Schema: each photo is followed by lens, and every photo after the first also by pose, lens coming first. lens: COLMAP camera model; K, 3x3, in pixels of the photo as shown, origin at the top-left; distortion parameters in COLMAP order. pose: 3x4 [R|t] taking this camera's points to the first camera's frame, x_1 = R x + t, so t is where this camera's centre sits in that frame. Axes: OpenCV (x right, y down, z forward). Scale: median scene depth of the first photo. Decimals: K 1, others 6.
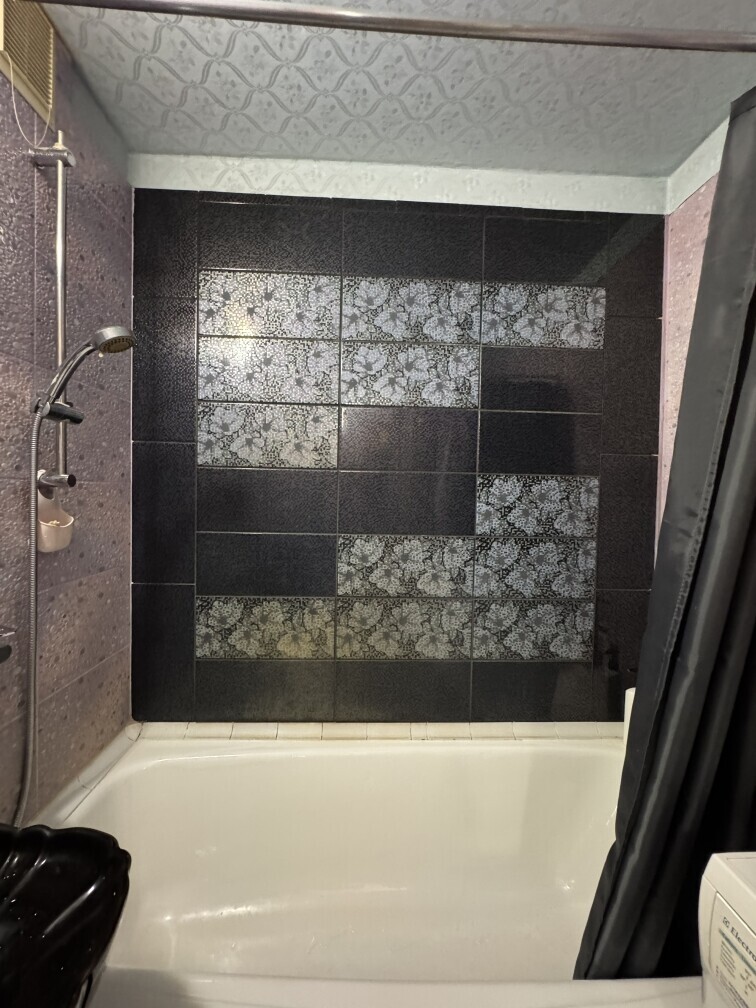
lens RADIAL K [[404.4, 0, 378.5], [0, 404.4, 502.5], [0, 0, 1]] dist [-0.003249, -0.000292]
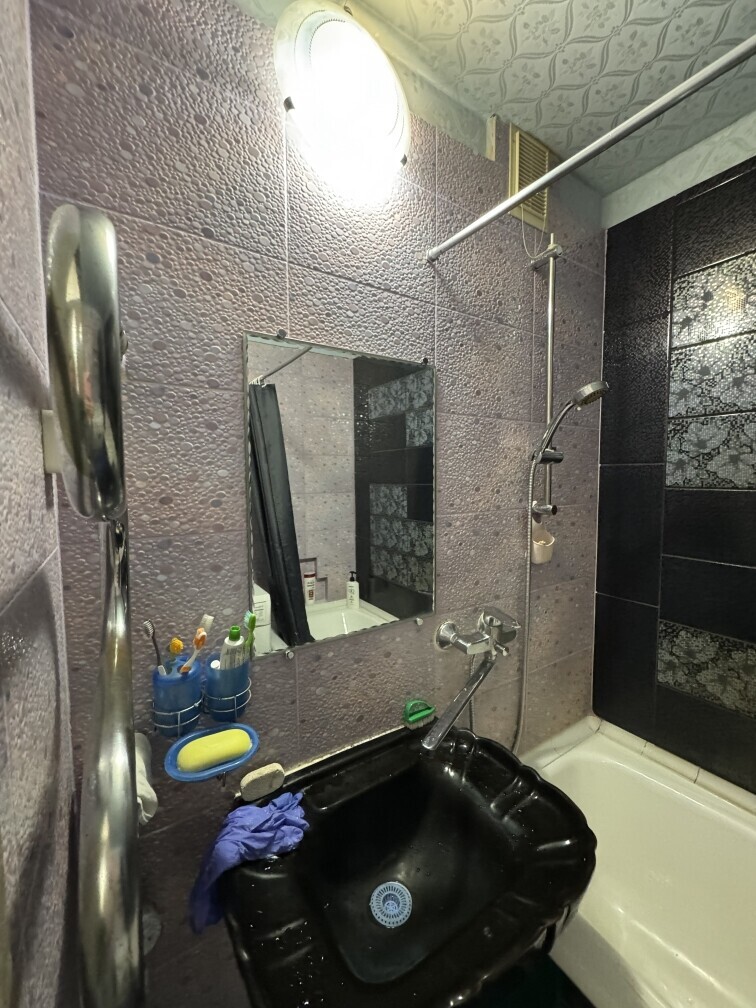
lens RADIAL K [[404.4, 0, 377.6], [0, 404.4, 501.7], [0, 0, 1]] dist [-0.003249, -0.000292]
pose [[0.511788, 0.033998, -0.858439, 0.029978], [-0.007970, 0.999362, 0.034827, -0.085539], [0.859075, -0.010982, 0.511732, -0.087705]]
